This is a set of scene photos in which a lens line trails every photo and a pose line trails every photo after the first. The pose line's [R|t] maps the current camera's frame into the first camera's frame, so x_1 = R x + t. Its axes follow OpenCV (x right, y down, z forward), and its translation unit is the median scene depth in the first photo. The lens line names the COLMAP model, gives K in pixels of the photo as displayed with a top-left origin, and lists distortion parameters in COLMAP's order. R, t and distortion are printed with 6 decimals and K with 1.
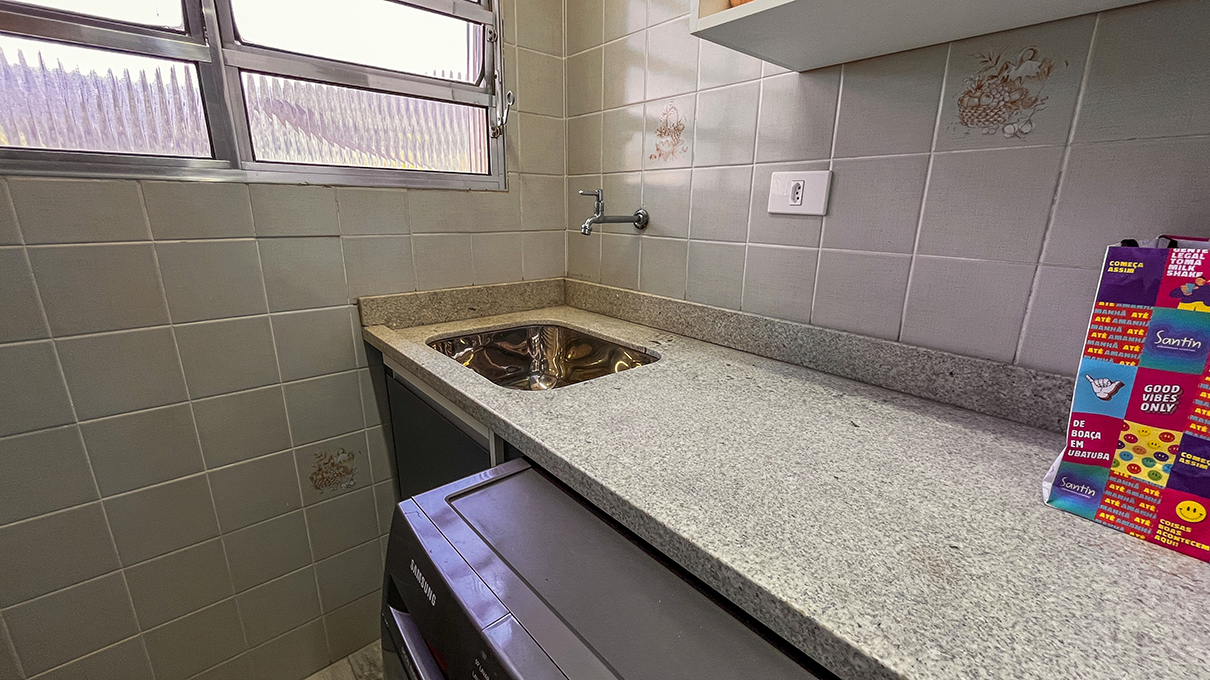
lens RADIAL K [[490.0, 0, 602.7], [0, 490.0, 340.8], [0, 0, 1]] dist [0.000170, 0.000051]
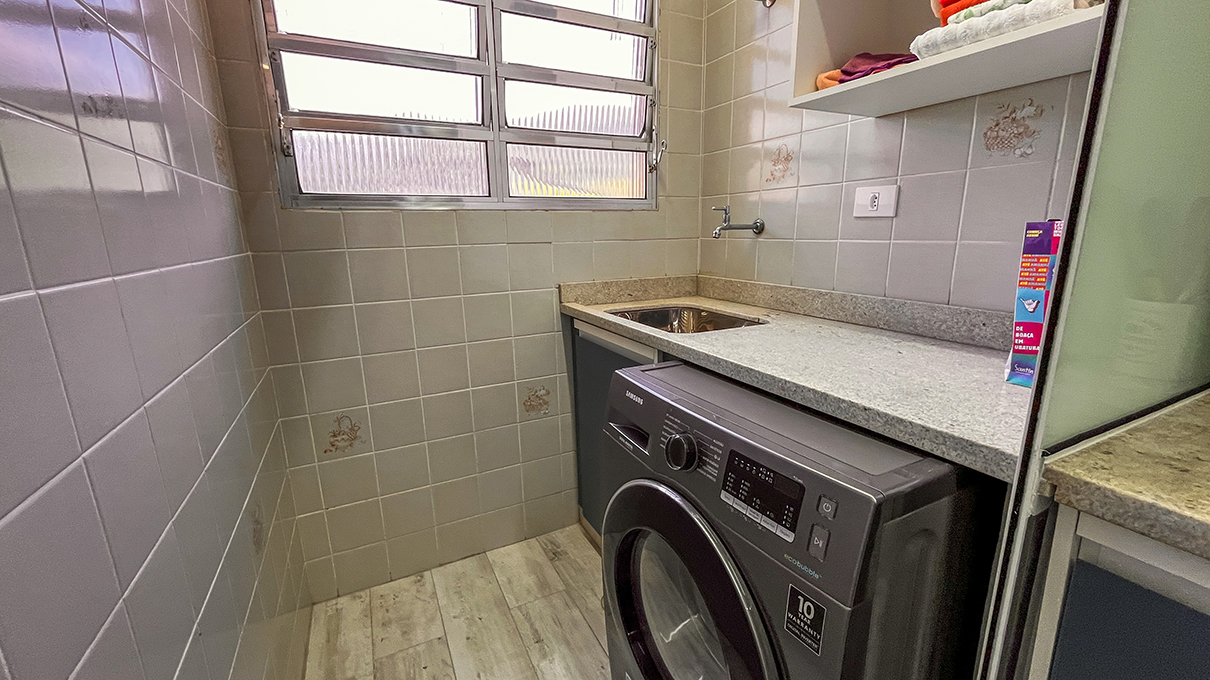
lens RADIAL K [[490.0, 0, 602.7], [0, 490.0, 340.8], [0, 0, 1]] dist [0.000170, 0.000051]
pose [[0.970365, 0.025110, -0.240336, -0.005031], [-0.035107, 0.998683, -0.037403, 0.138368], [0.239080, 0.044732, 0.969969, -0.415751]]
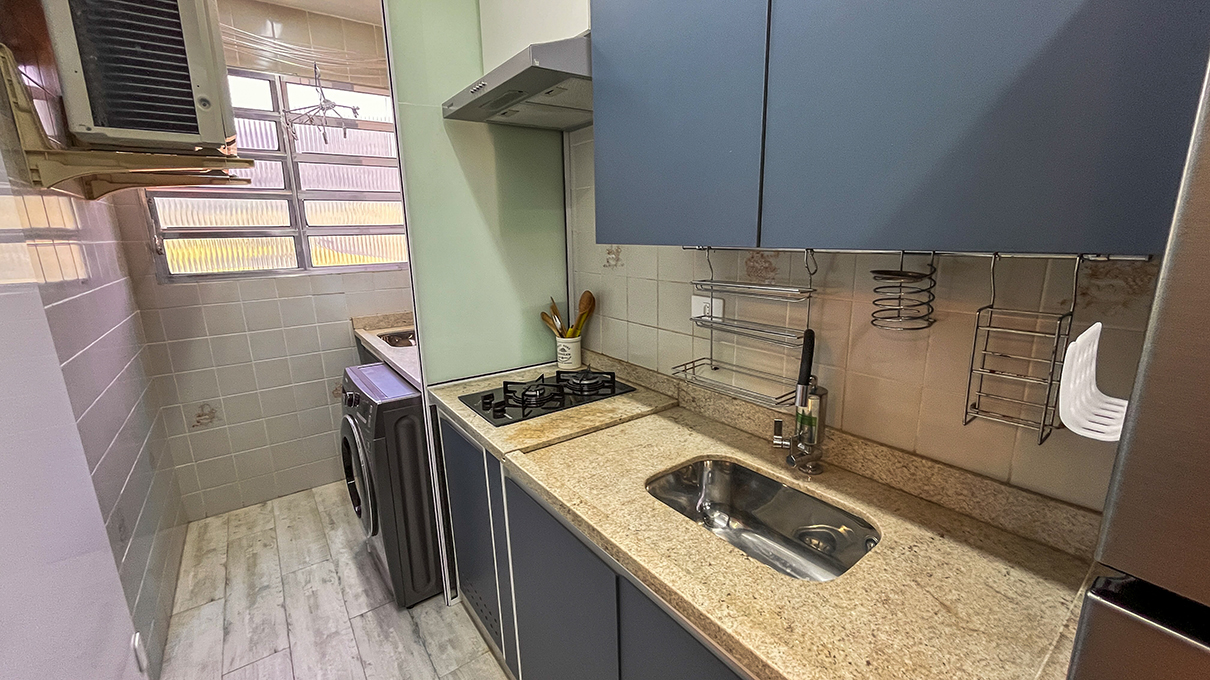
lens RADIAL K [[490.0, 0, 602.7], [0, 490.0, 340.8], [0, 0, 1]] dist [0.000170, 0.000051]
pose [[0.996829, -0.009117, -0.079047, 0.936864], [0.006215, 0.999300, -0.036877, 0.125119], [0.079328, 0.036269, 0.996189, -1.327450]]
